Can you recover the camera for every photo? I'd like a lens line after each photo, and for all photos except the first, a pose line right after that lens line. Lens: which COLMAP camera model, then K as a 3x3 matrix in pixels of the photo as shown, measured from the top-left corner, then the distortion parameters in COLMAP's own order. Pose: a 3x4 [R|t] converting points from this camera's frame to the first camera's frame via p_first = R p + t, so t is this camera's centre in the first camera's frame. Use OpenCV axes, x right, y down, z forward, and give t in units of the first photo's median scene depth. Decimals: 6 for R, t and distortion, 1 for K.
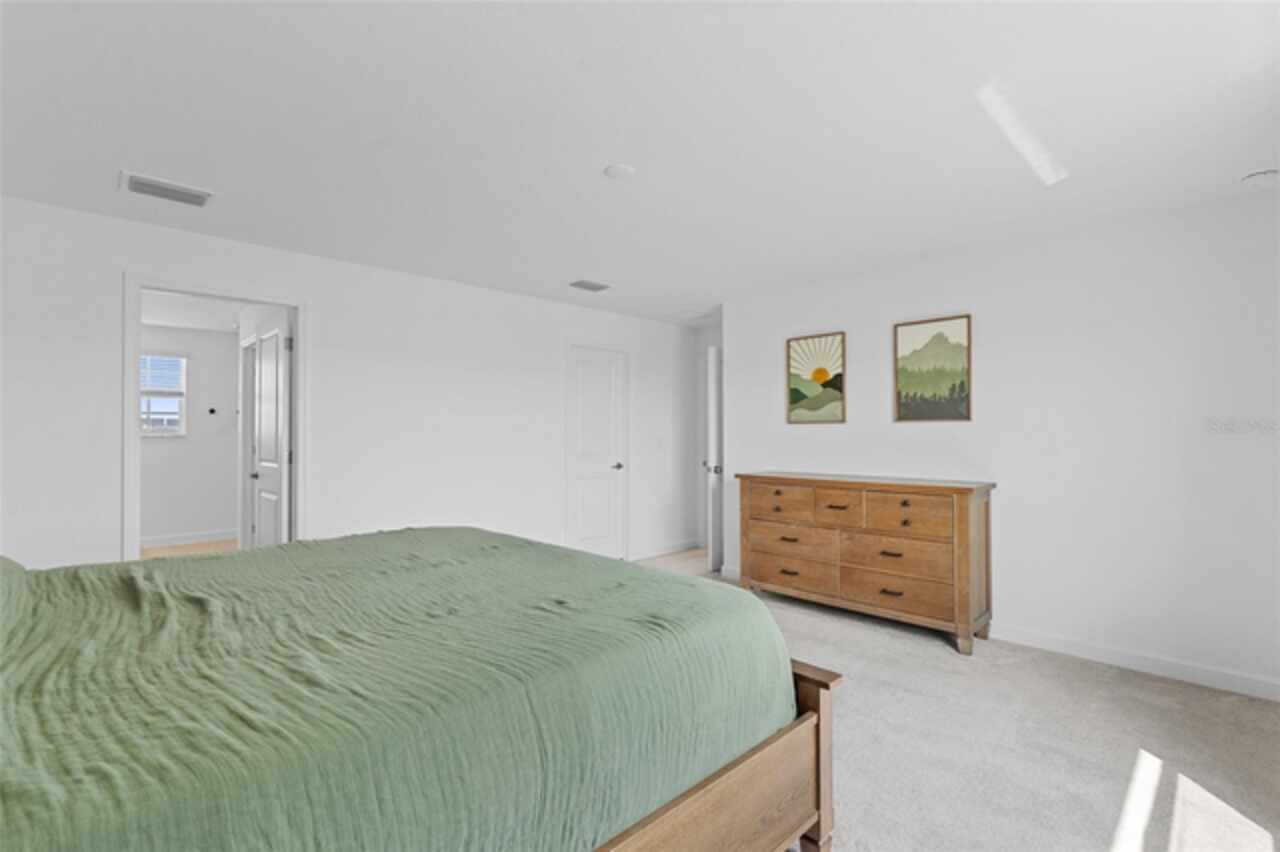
lens RADIAL K [[576.5, 0, 639.7], [0, 576.5, 426.9], [0, 0, 1]] dist [0.002358, 0.000029]
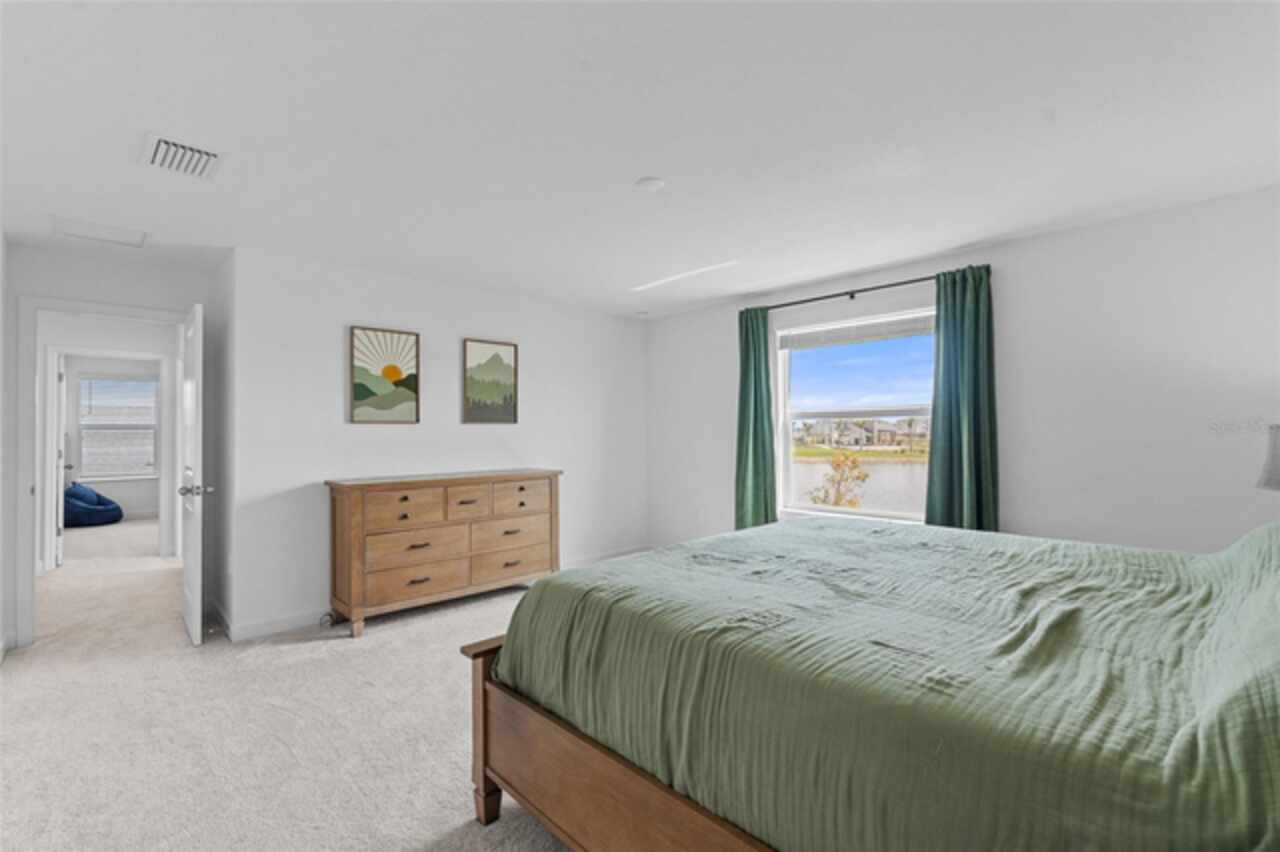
lens RADIAL K [[576.5, 0, 632.4], [0, 576.5, 424.9], [0, 0, 1]] dist [0.002358, 0.000029]
pose [[0.017739, 0.015456, 0.999723, -0.675458], [-0.001030, 0.999880, -0.015440, 0.011381], [-0.999842, -0.000756, 0.017753, 0.630123]]
